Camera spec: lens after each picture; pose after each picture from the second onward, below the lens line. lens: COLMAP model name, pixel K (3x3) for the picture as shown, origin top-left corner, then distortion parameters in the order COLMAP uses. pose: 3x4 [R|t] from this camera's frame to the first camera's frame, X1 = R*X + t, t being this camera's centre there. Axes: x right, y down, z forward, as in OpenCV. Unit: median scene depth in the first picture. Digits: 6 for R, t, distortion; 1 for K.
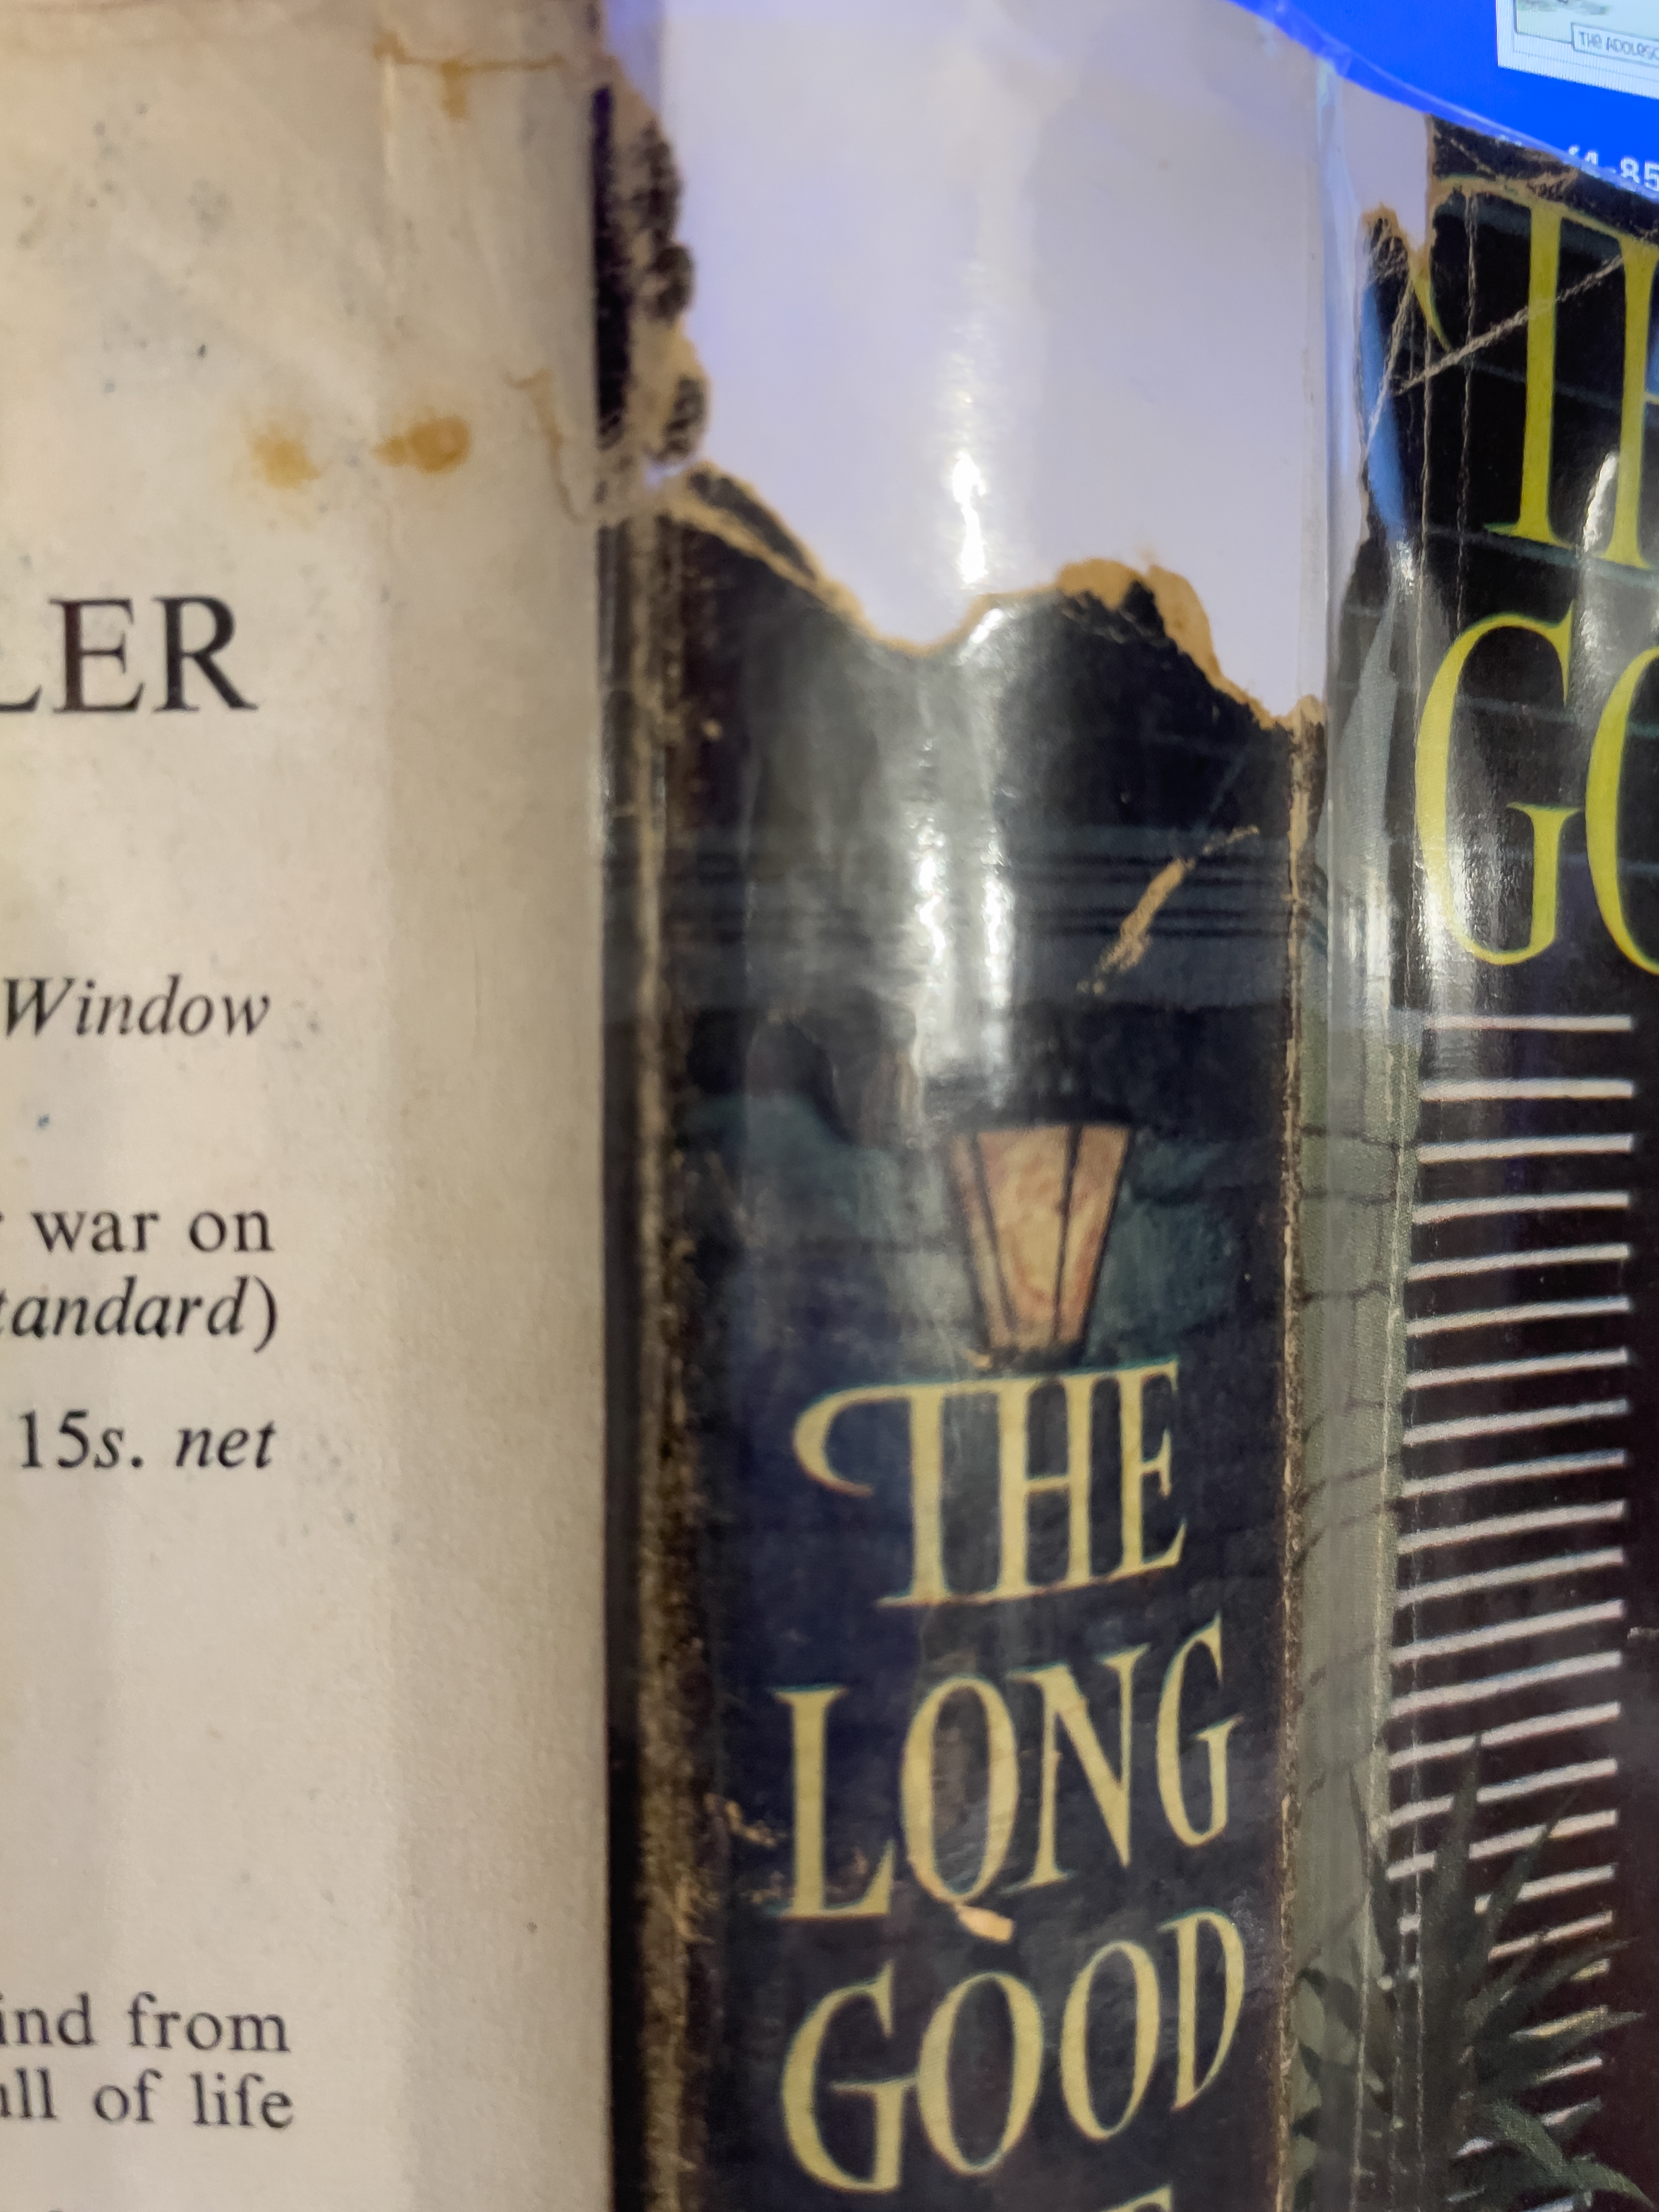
lens RADIAL K [[1668.8, 0, 938.5], [0, 1668.8, 1054.8], [0, 0, 1]] dist [0.055302, -0.118017]
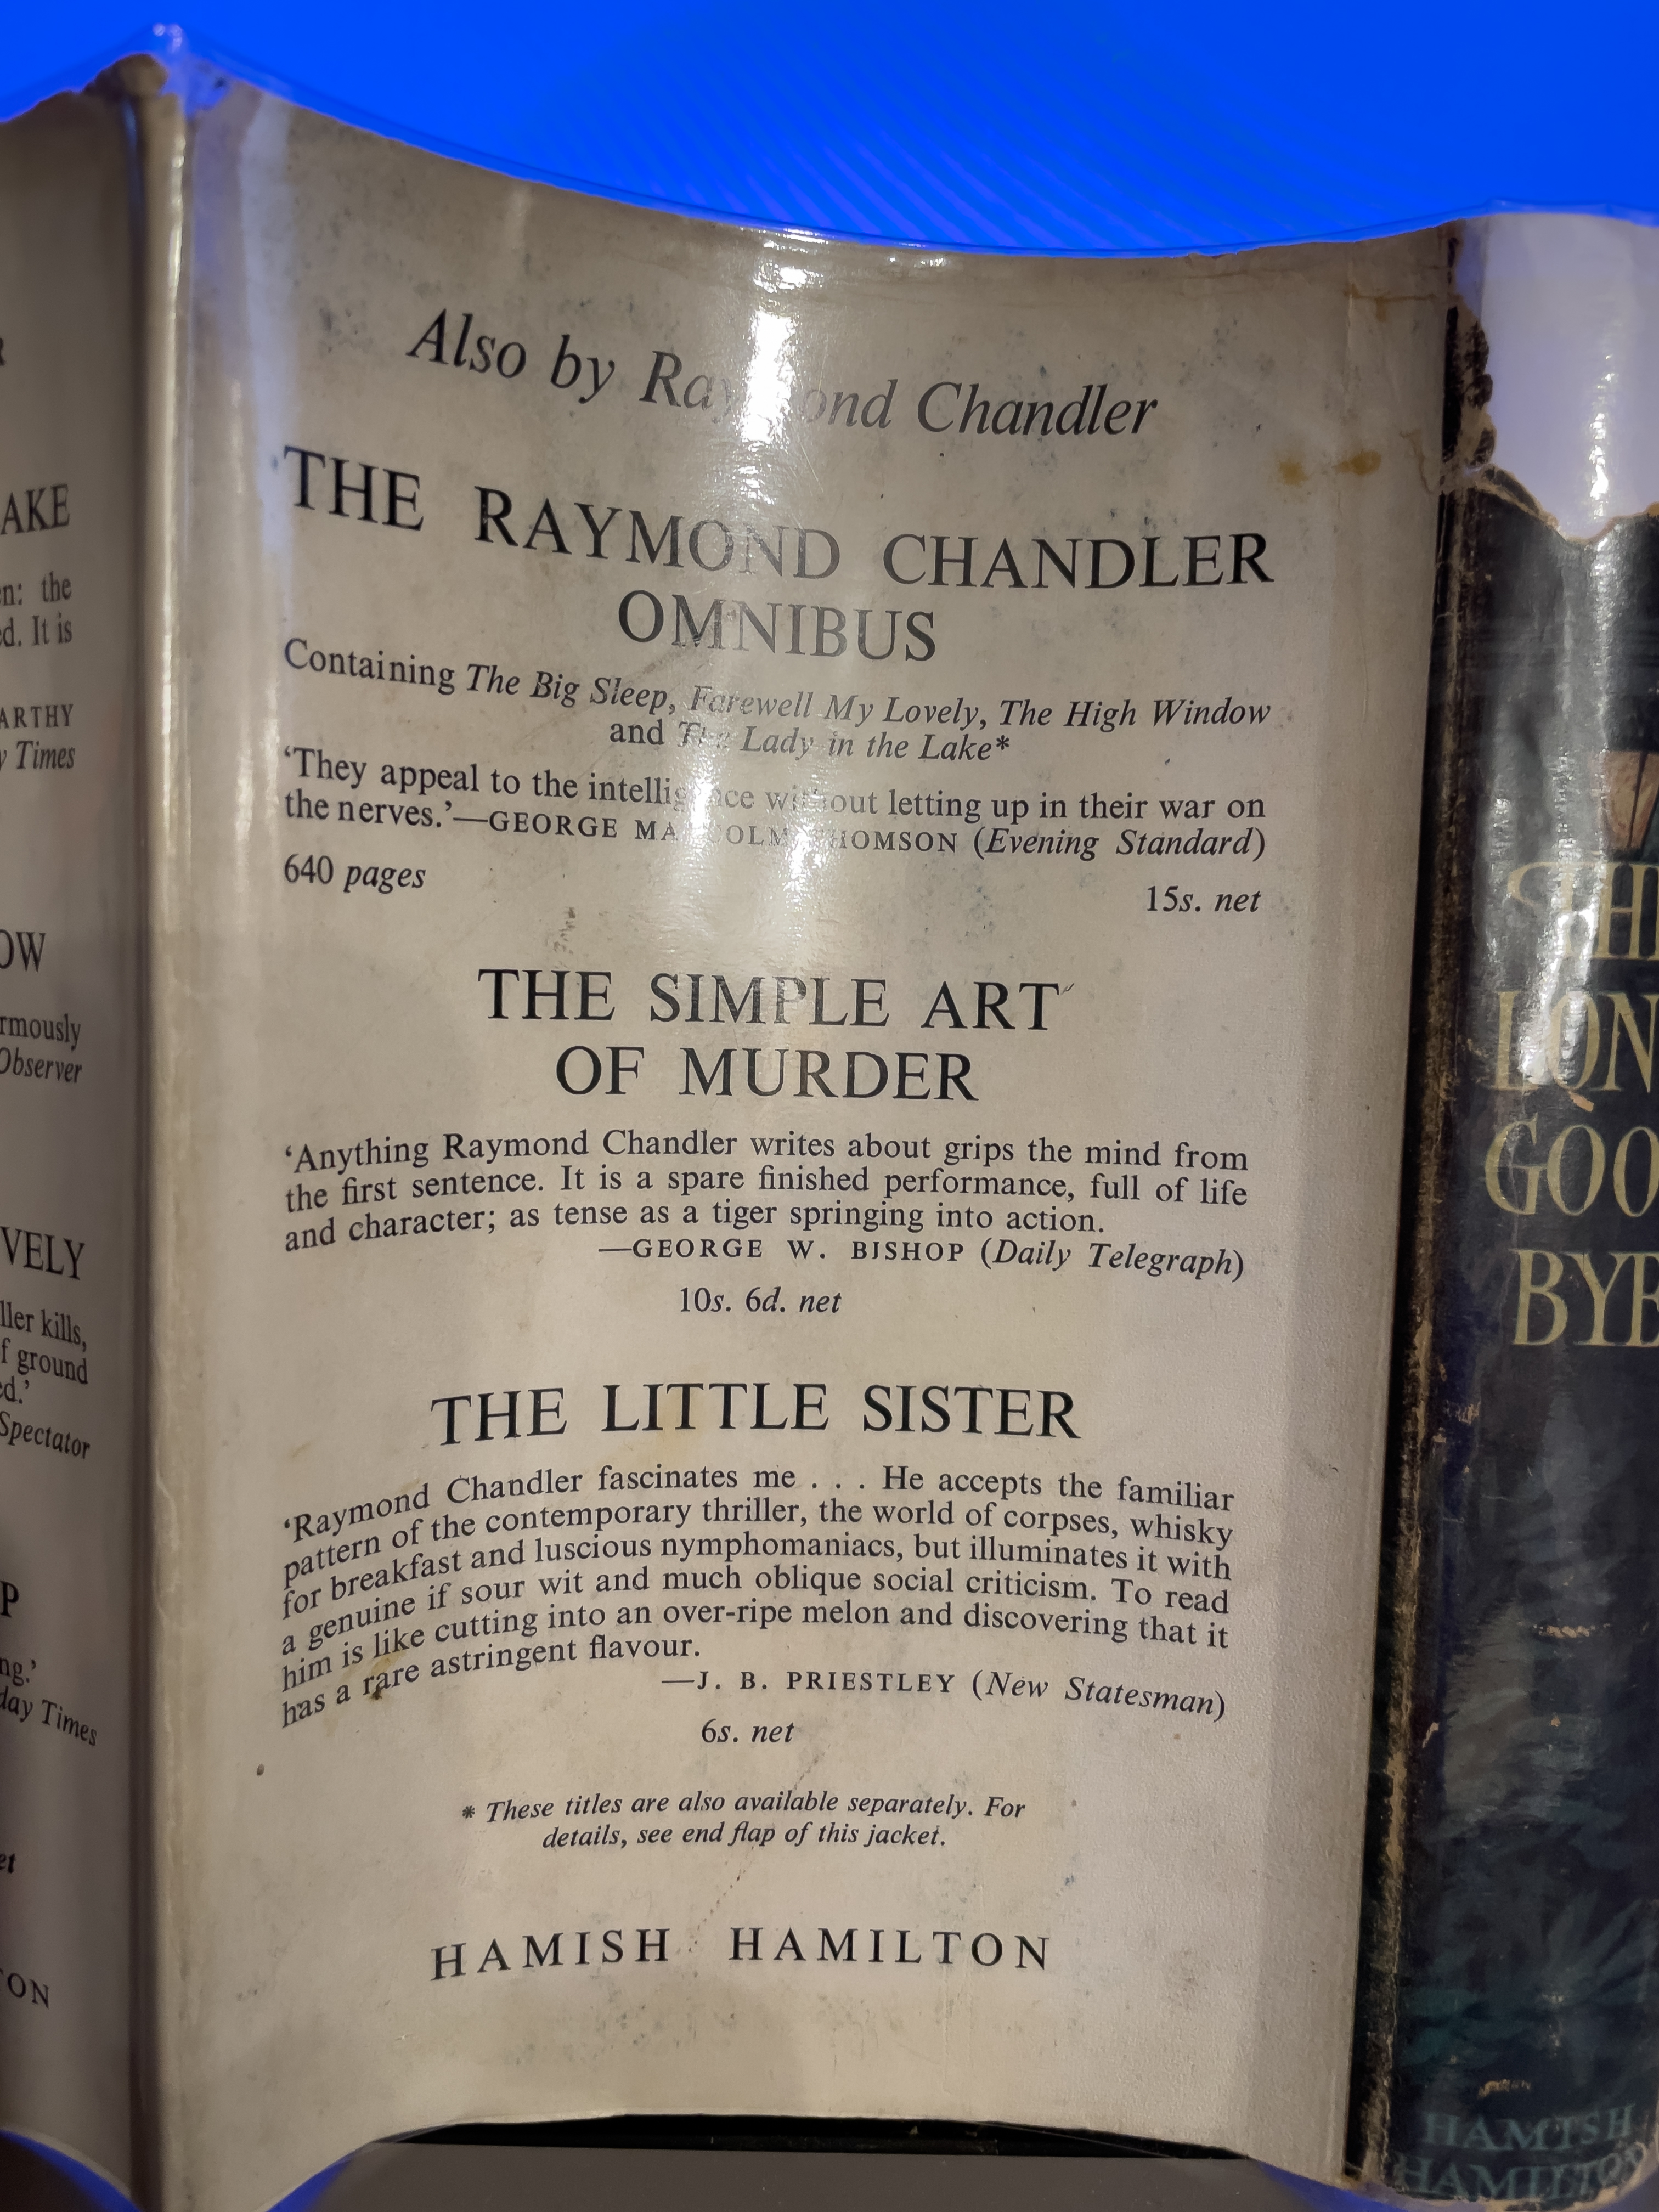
lens RADIAL K [[1668.8, 0, 938.5], [0, 1668.8, 1054.8], [0, 0, 1]] dist [0.055302, -0.118017]
pose [[0.957180, 0.050710, -0.285018, -0.155323], [-0.049031, 0.998712, 0.013025, 0.447796], [0.285312, 0.001508, 0.958434, -1.377252]]
